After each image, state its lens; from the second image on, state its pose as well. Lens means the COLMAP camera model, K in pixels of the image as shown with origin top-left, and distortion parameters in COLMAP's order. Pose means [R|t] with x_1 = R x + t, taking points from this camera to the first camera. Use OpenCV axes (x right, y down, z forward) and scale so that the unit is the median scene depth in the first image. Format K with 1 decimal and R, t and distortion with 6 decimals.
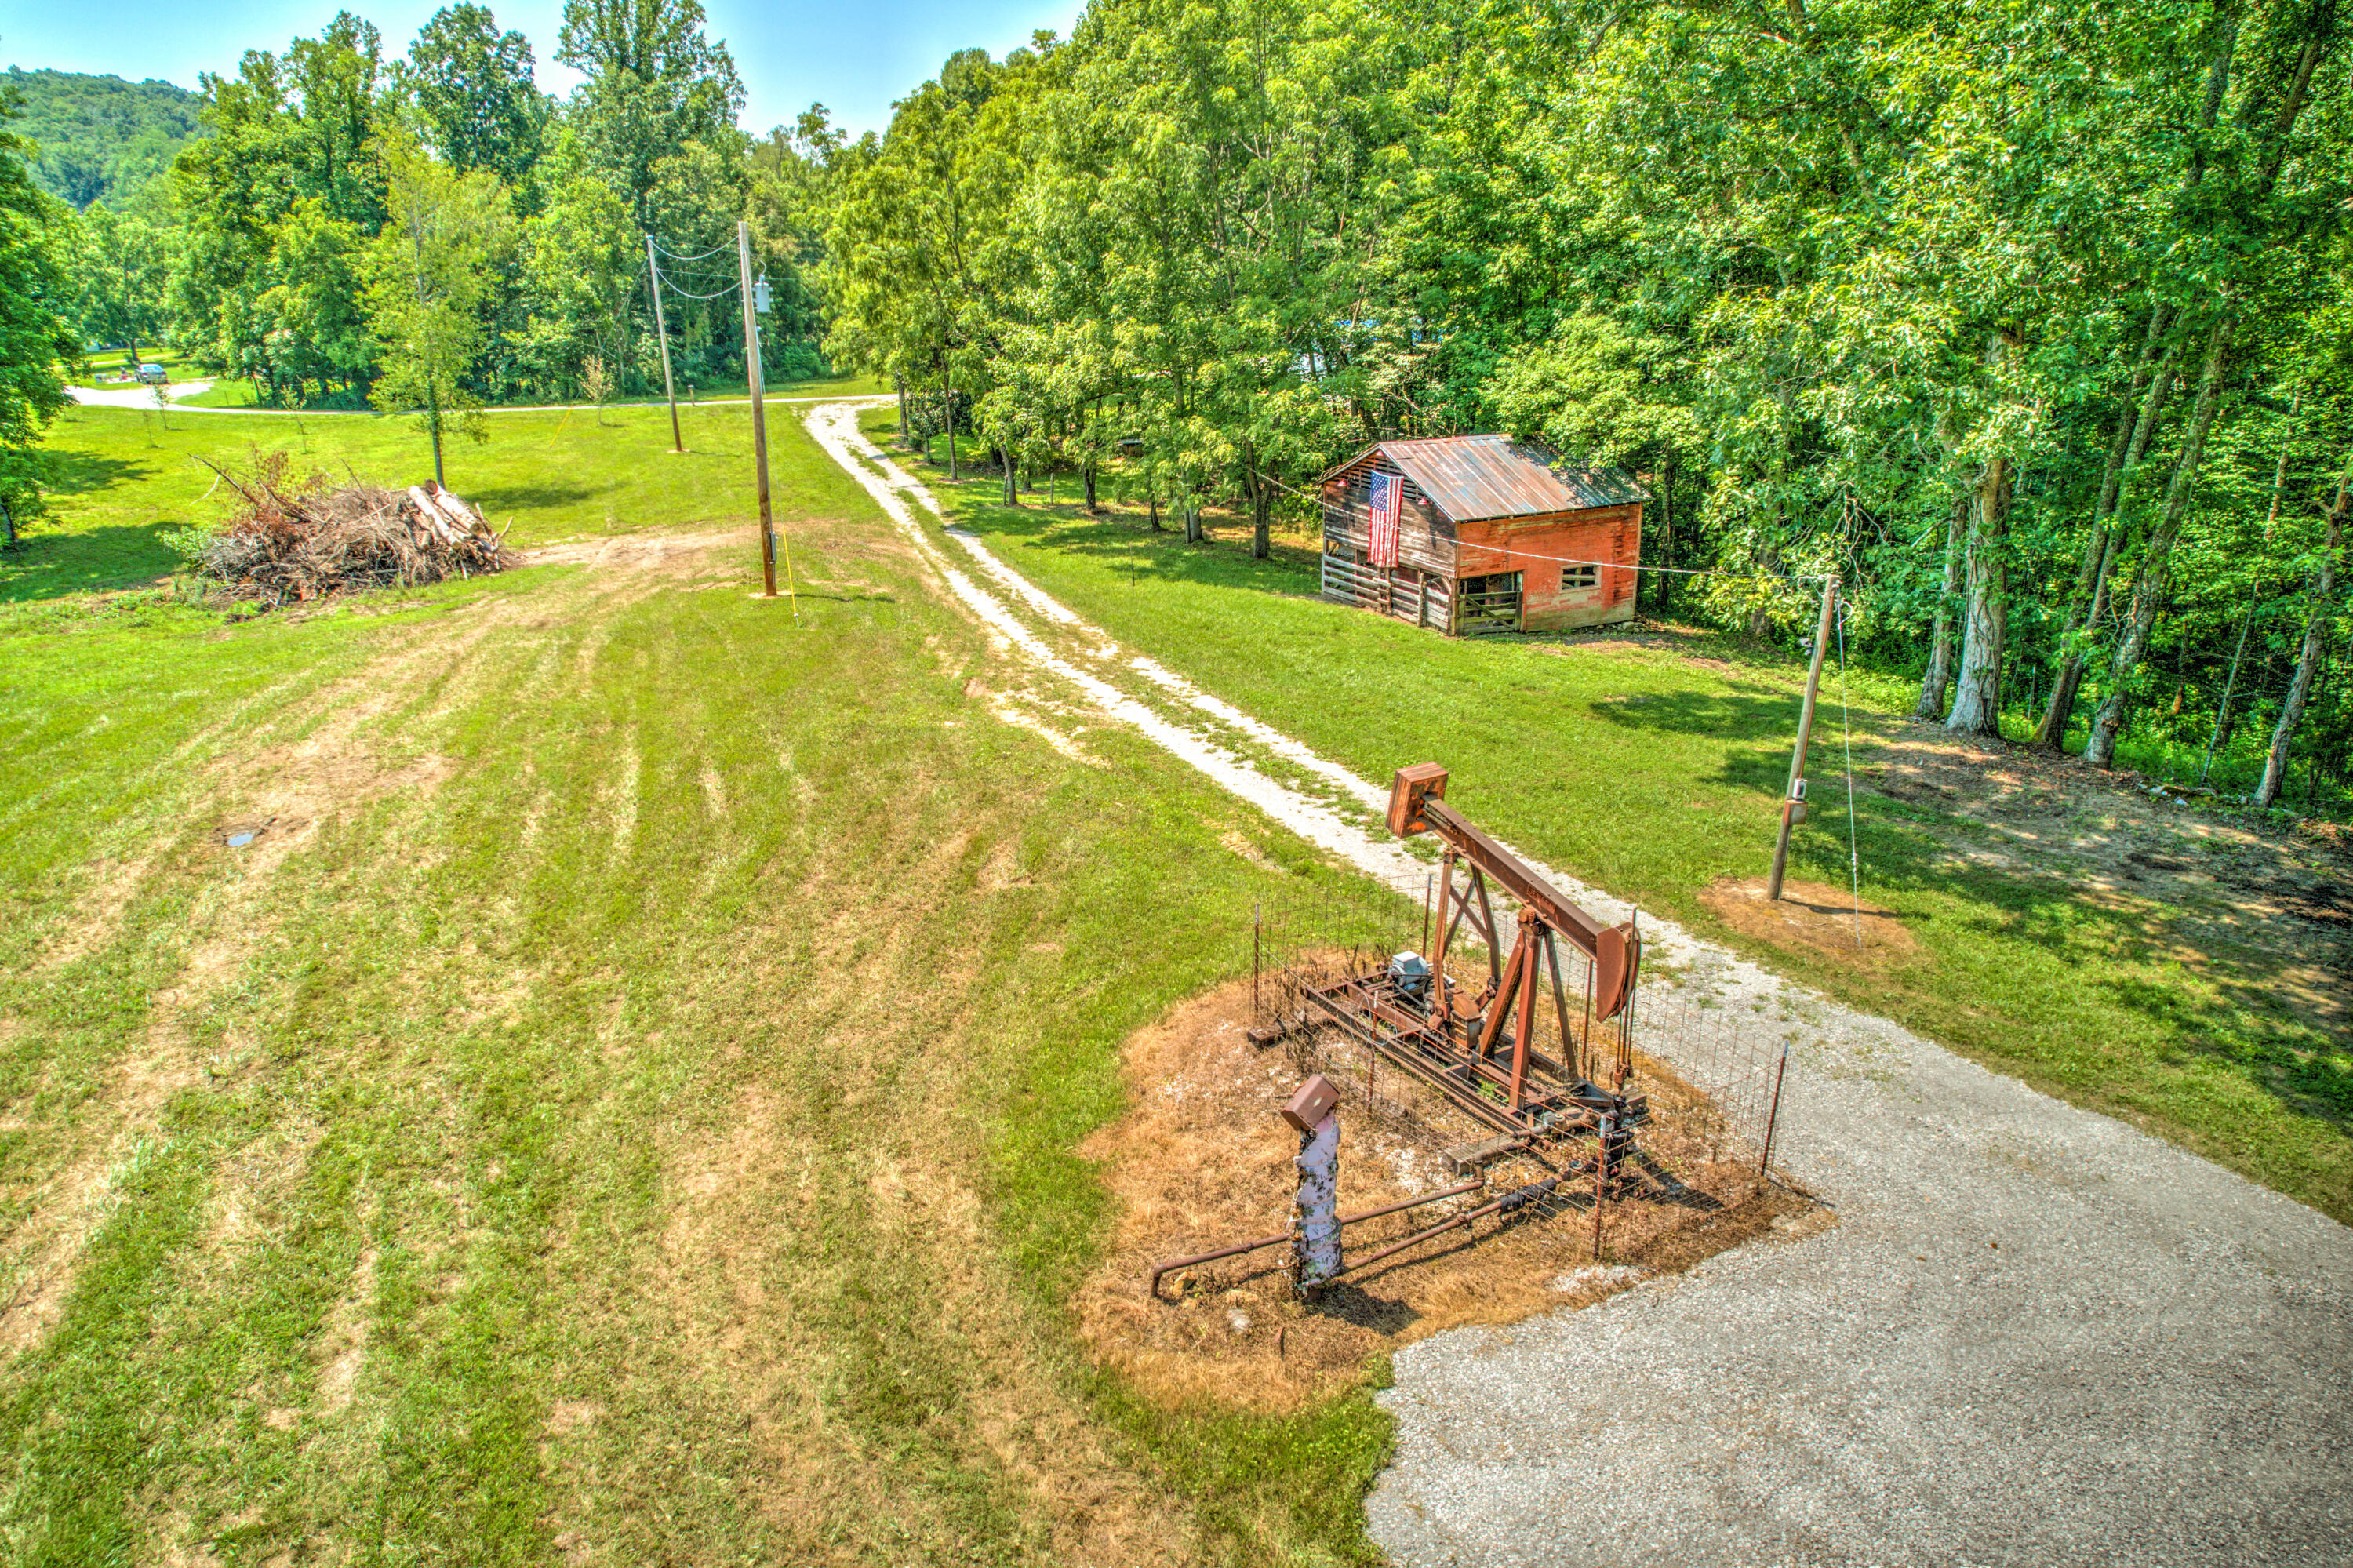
lens RADIAL K [[1526.2, 0, 1179.2], [0, 1526.2, 783.1], [0, 0, 1]] dist [-0.054629, 0.050114]
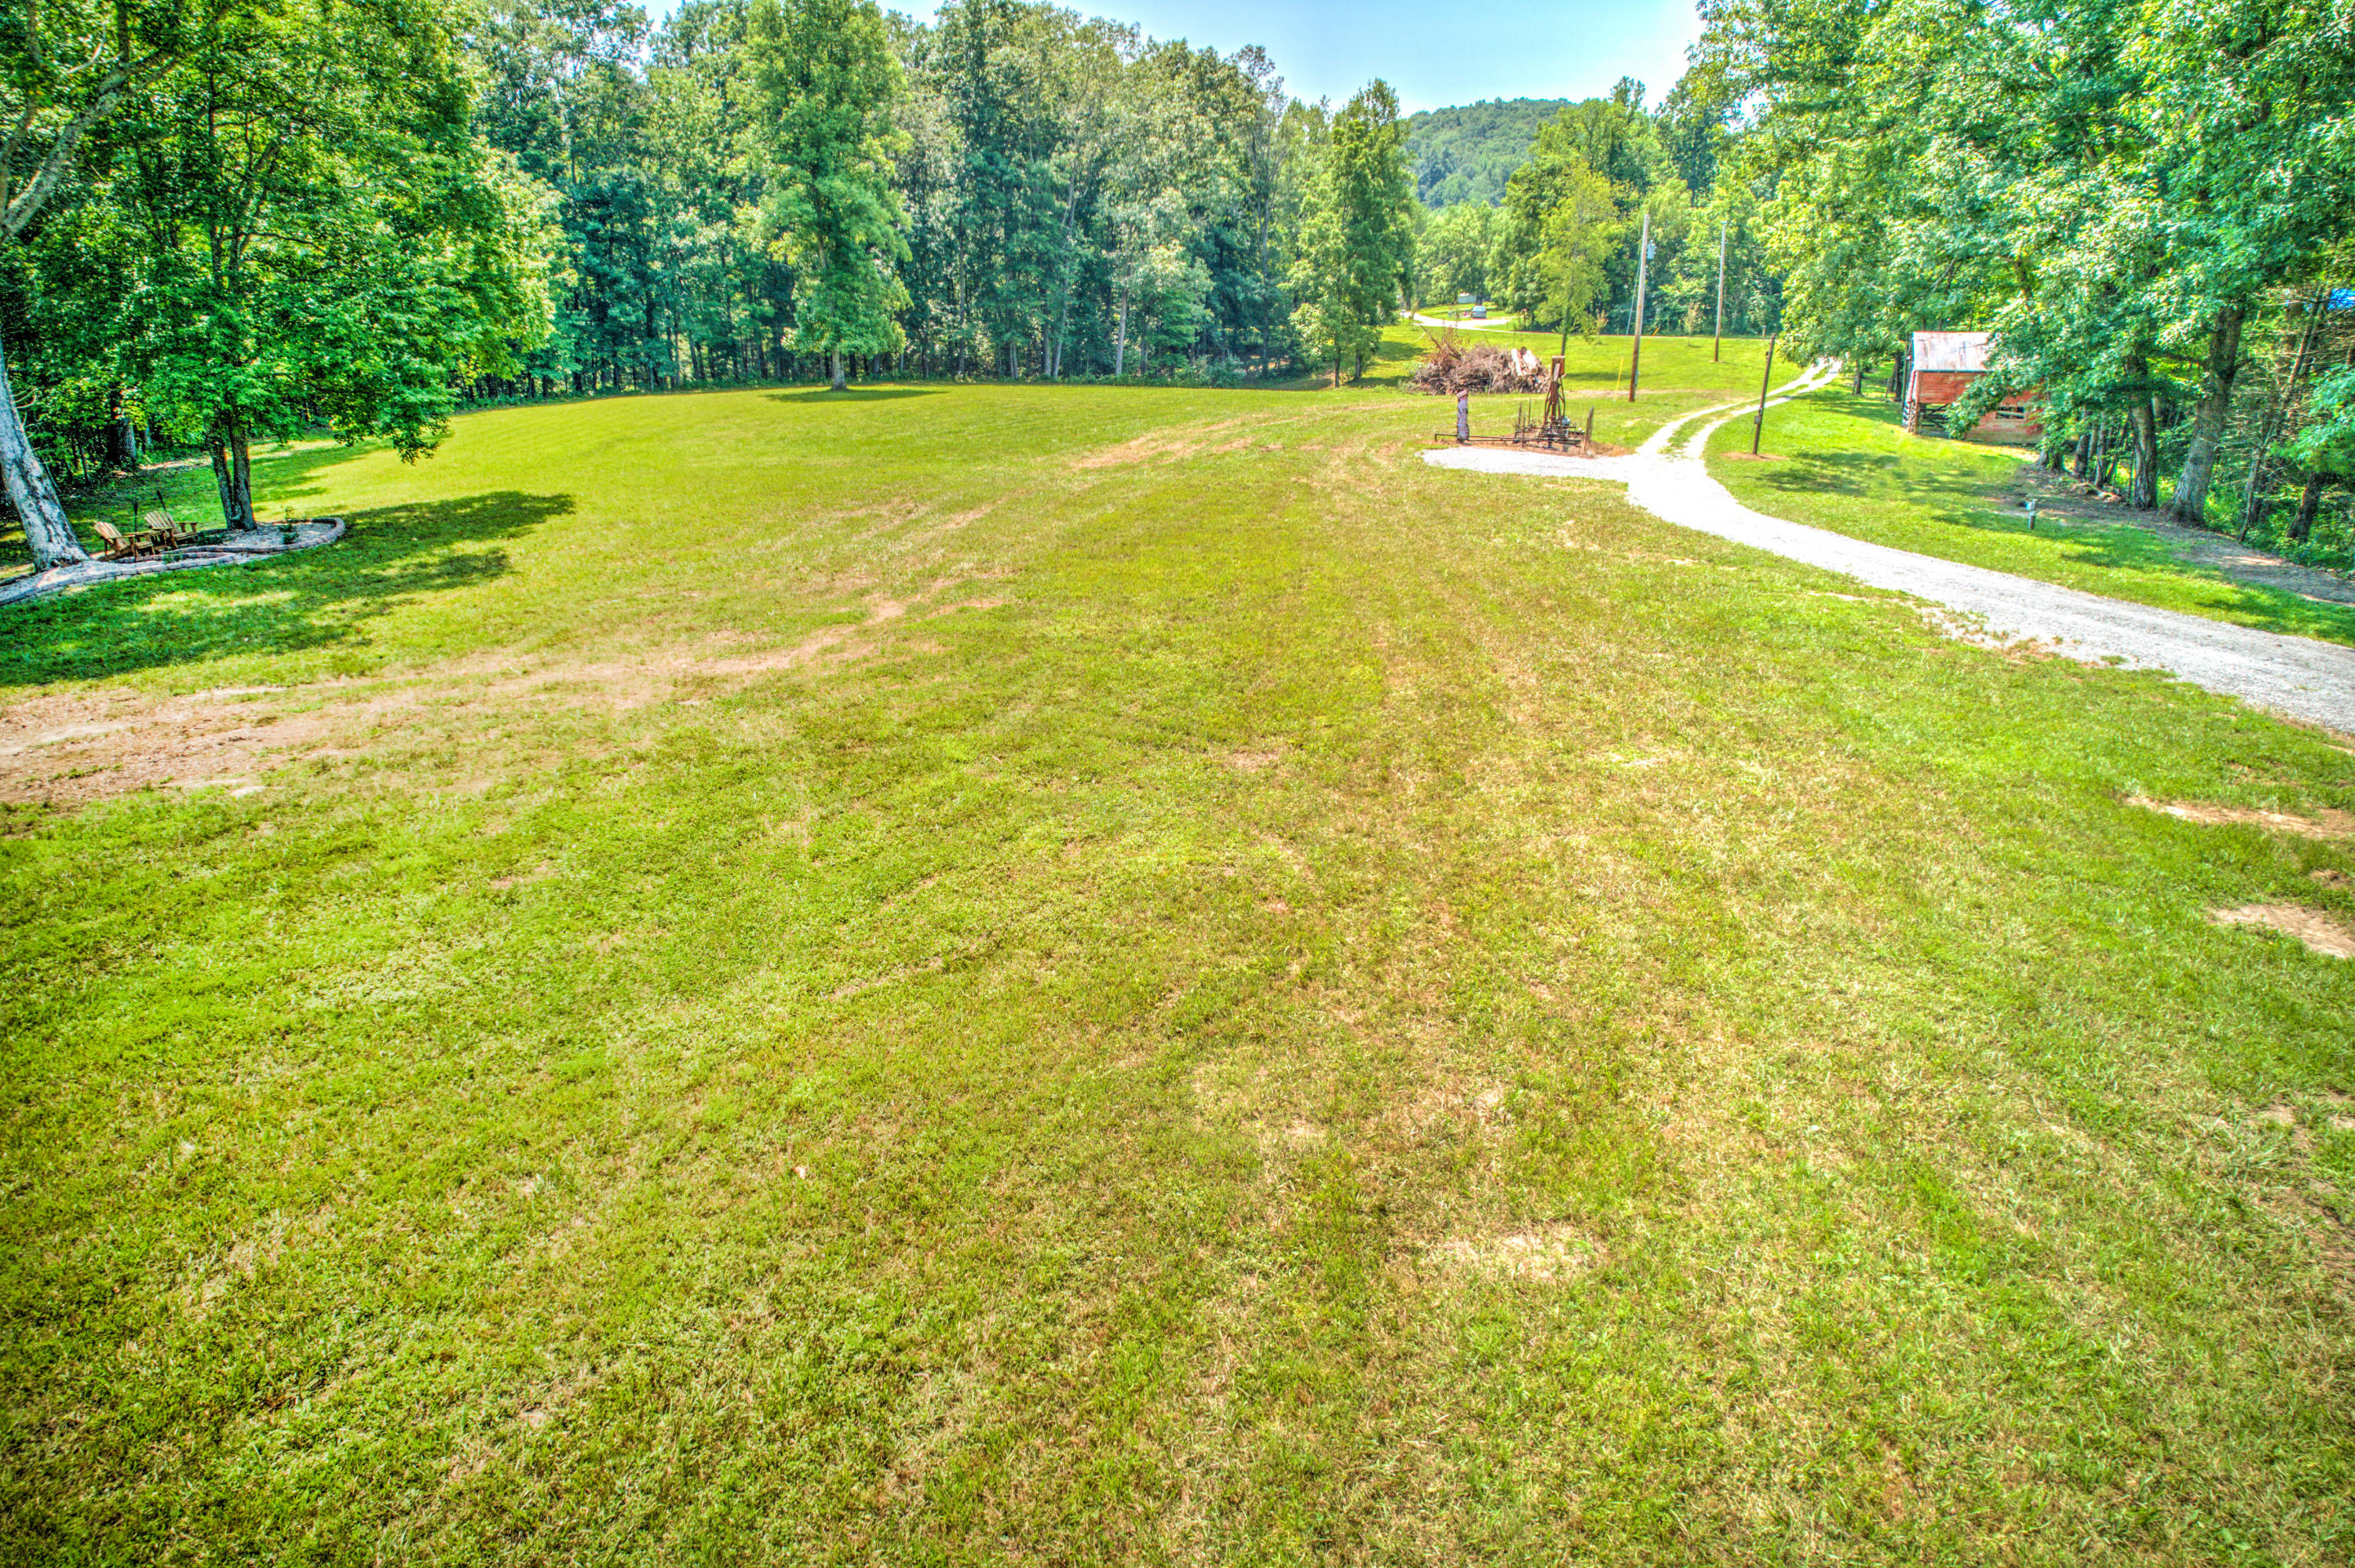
lens RADIAL K [[1527.2, 0, 1178.5], [0, 1527.2, 785.1], [0, 0, 1]] dist [-0.054629, 0.050114]
pose [[0.683707, 0.243183, -0.688046, 0.359166], [-0.237661, 0.965642, 0.105134, 0.128969], [0.689973, 0.091641, 0.718011, -0.345773]]
